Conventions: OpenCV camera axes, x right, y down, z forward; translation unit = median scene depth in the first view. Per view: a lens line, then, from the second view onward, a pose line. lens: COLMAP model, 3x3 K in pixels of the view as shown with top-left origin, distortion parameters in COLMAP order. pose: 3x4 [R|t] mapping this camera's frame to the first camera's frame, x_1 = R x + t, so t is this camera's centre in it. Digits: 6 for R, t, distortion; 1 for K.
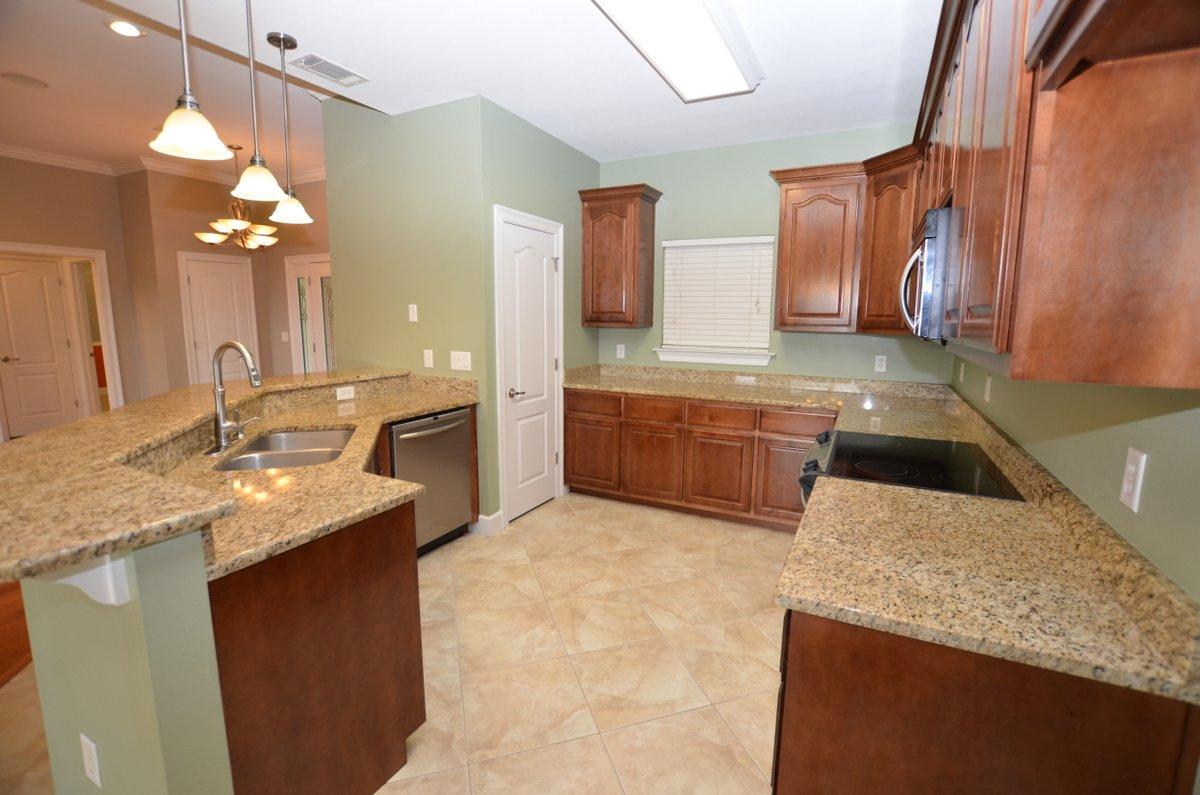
lens RADIAL K [[527.9, 0, 611.1], [0, 527.9, 395.6], [0, 0, 1]] dist [-0.031624, 0.003715]
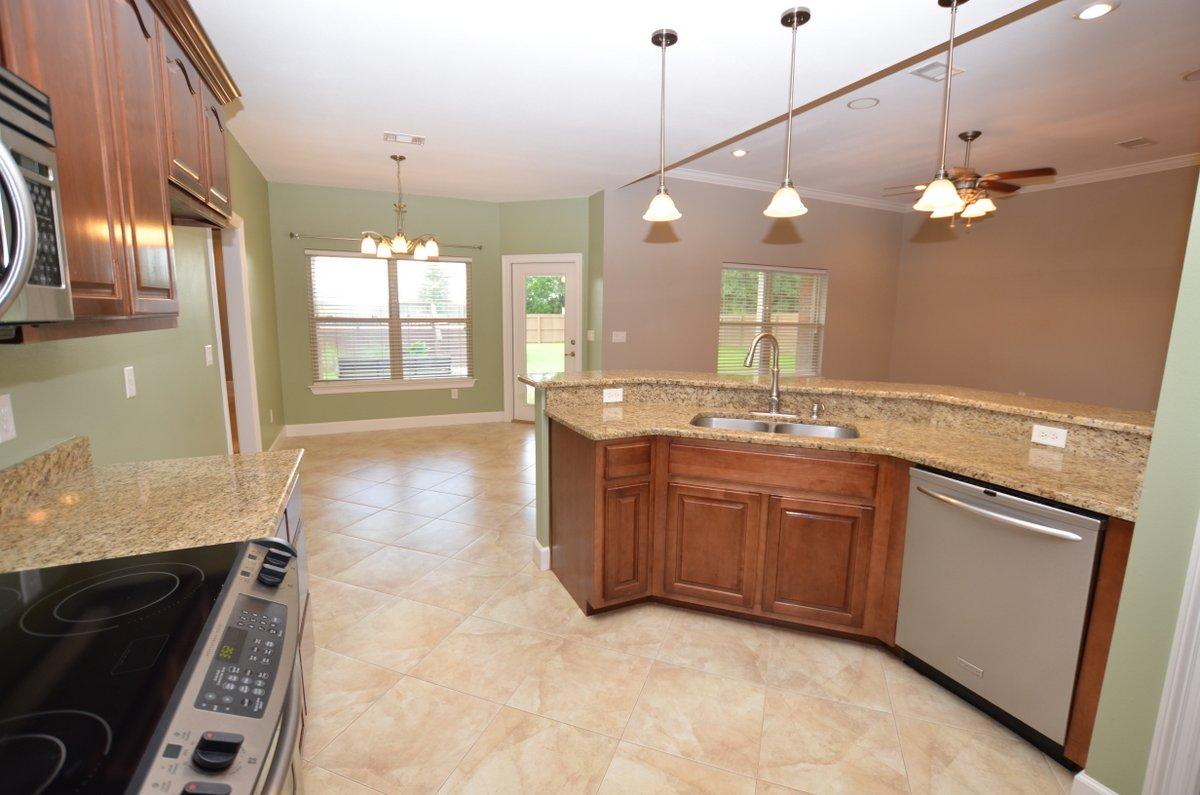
lens RADIAL K [[527.9, 0, 611.8], [0, 527.9, 395.4], [0, 0, 1]] dist [-0.031624, 0.003715]
pose [[-0.620432, 0.100918, -0.777740, 0.310006], [-0.140527, 0.961331, 0.236844, -0.118126], [0.771567, 0.256239, -0.582259, 0.843801]]
